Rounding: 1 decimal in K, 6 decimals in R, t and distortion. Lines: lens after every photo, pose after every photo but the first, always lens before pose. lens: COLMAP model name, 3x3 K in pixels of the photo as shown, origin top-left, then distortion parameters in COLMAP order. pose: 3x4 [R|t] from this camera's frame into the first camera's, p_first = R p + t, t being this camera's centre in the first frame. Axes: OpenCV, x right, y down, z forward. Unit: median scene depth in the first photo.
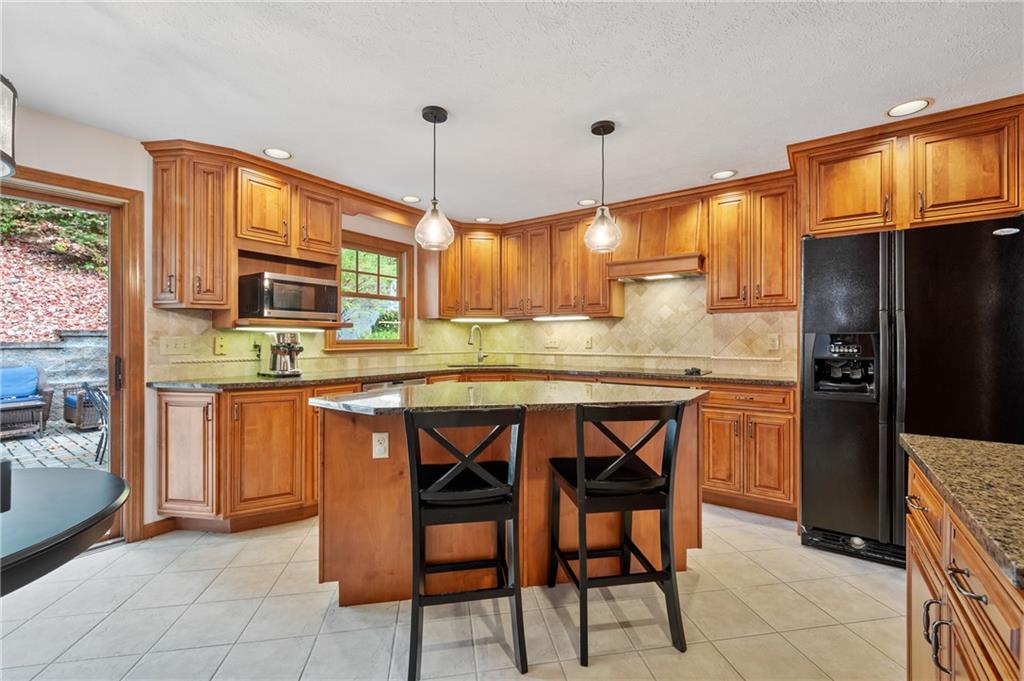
lens RADIAL K [[430.7, 0, 516.7], [0, 430.7, 338.3], [0, 0, 1]] dist [0.000585, -0.001000]
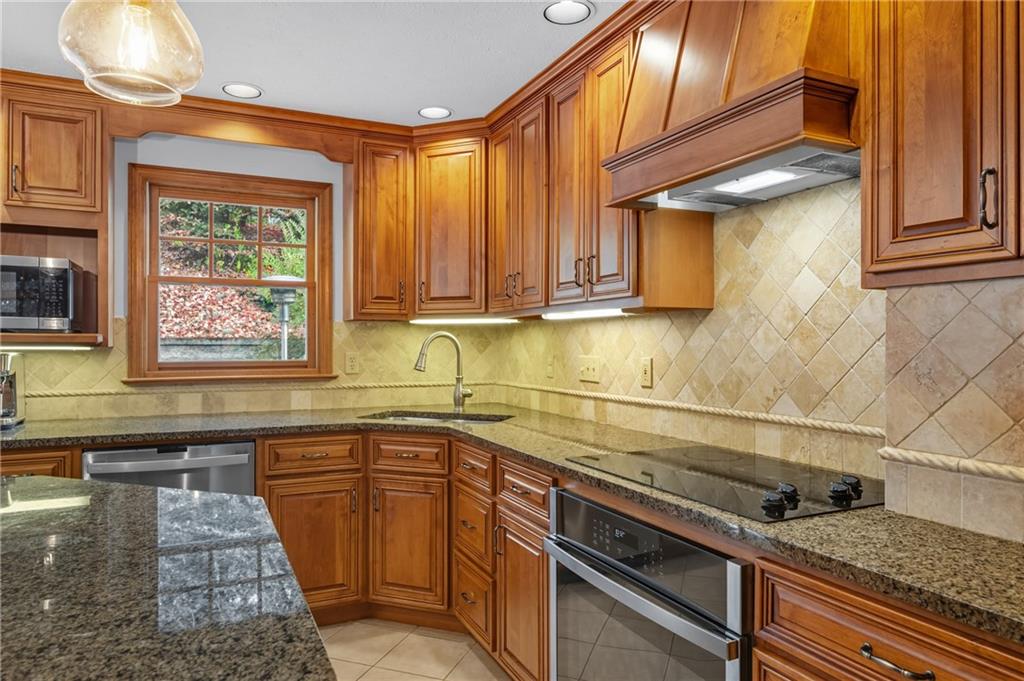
lens RADIAL K [[652.3, 0, 510.3], [0, 652.3, 340.2], [0, 0, 1]] dist [0.000182, -0.000273]
pose [[0.867052, -0.002026, -0.498214, 0.374206], [0.001232, 0.999997, -0.001922, -0.020558], [0.498217, 0.001052, 0.867052, 0.433114]]
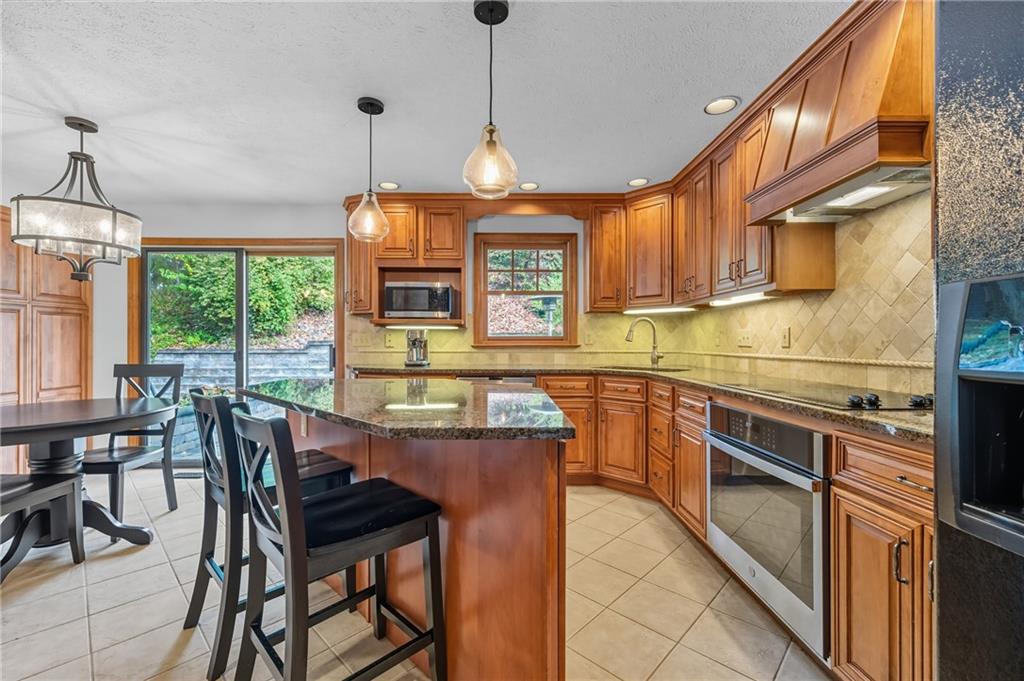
lens RADIAL K [[430.7, 0, 509.2], [0, 430.7, 340.4], [0, 0, 1]] dist [0.000585, -0.001000]
pose [[0.583361, -0.001771, -0.812211, 0.442139], [0.002470, 0.999997, -0.000406, 0.013272], [0.812210, -0.001769, 0.583363, 0.370024]]
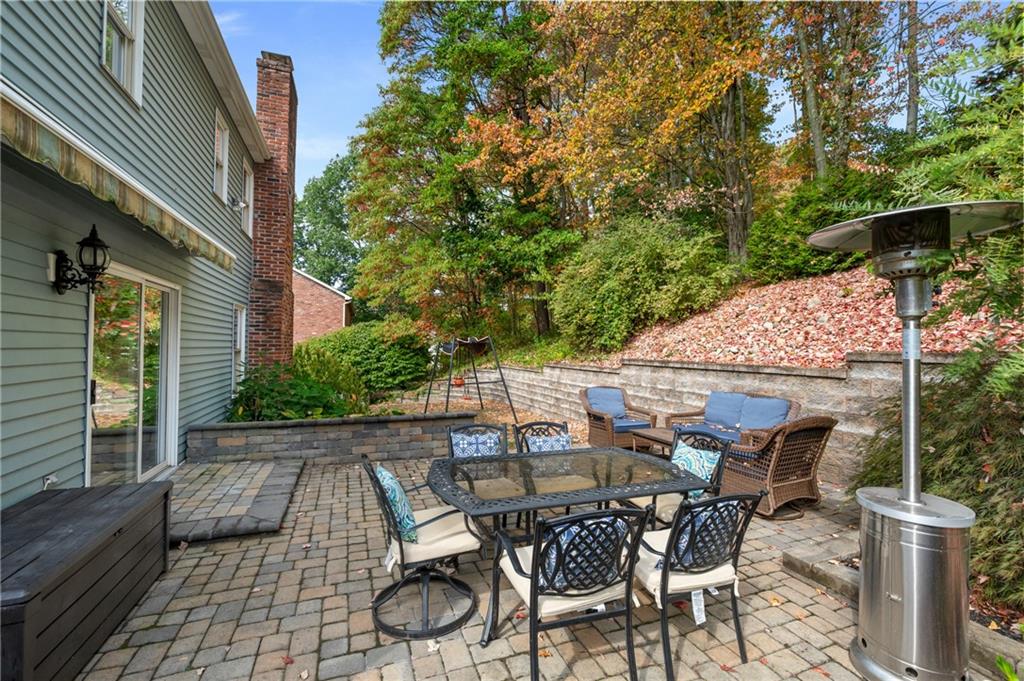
lens RADIAL K [[430.7, 0, 512.7], [0, 430.7, 341.9], [0, 0, 1]] dist [0.000585, -0.001000]
pose [[-0.563524, -0.015783, -0.825949, -0.364041], [-0.008834, 0.999875, -0.013079, -0.038777], [0.826053, -0.000074, -0.563593, 1.730899]]
